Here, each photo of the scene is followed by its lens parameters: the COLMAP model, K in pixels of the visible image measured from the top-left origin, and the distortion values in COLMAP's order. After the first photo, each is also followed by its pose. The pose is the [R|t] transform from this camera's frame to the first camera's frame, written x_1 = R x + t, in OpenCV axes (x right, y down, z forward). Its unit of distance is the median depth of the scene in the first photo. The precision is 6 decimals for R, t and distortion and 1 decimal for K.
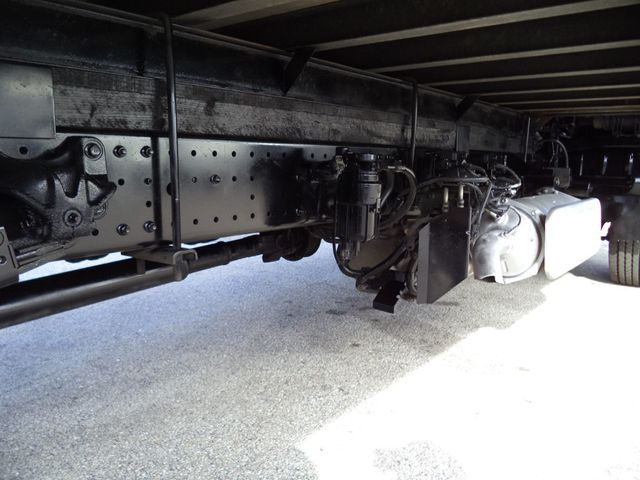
lens RADIAL K [[517.2, 0, 333.1], [0, 517.2, 233.8], [0, 0, 1]] dist [-0.018161, -0.009380]
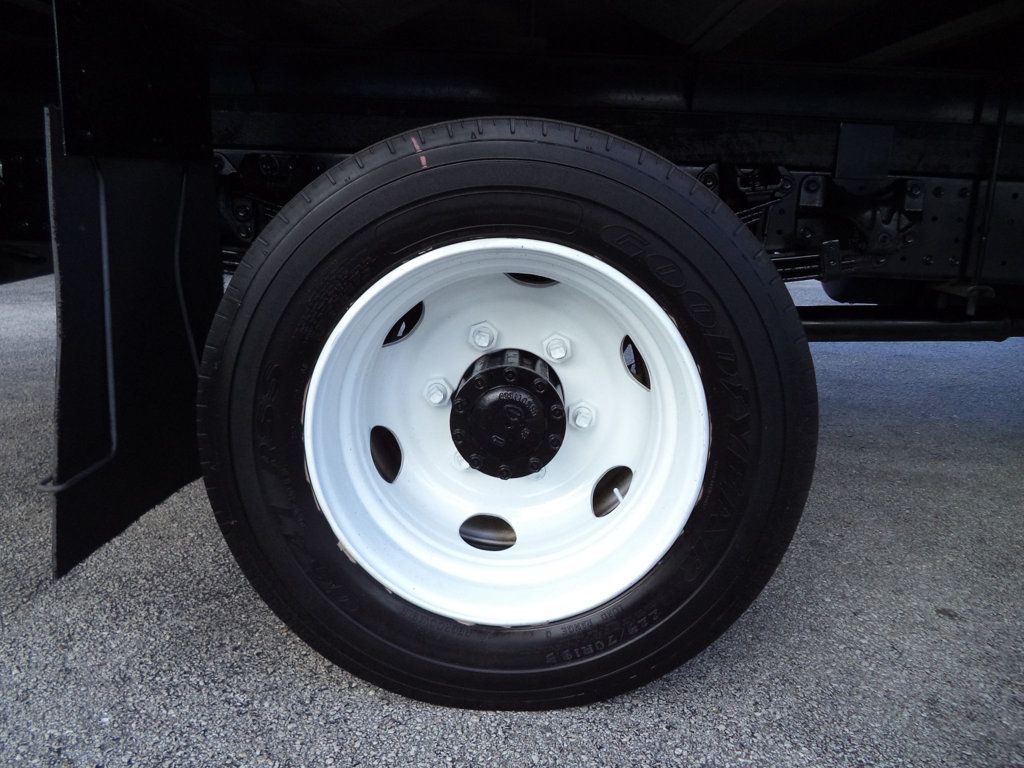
lens RADIAL K [[826.5, 0, 526.6], [0, 826.5, 374.5], [0, 0, 1]] dist [-0.023828, 0.003171]
pose [[0.601410, 0.194849, -0.774816, 0.558137], [-0.146563, 0.980253, 0.132750, 0.138116], [0.785383, 0.033722, 0.618091, -0.885279]]
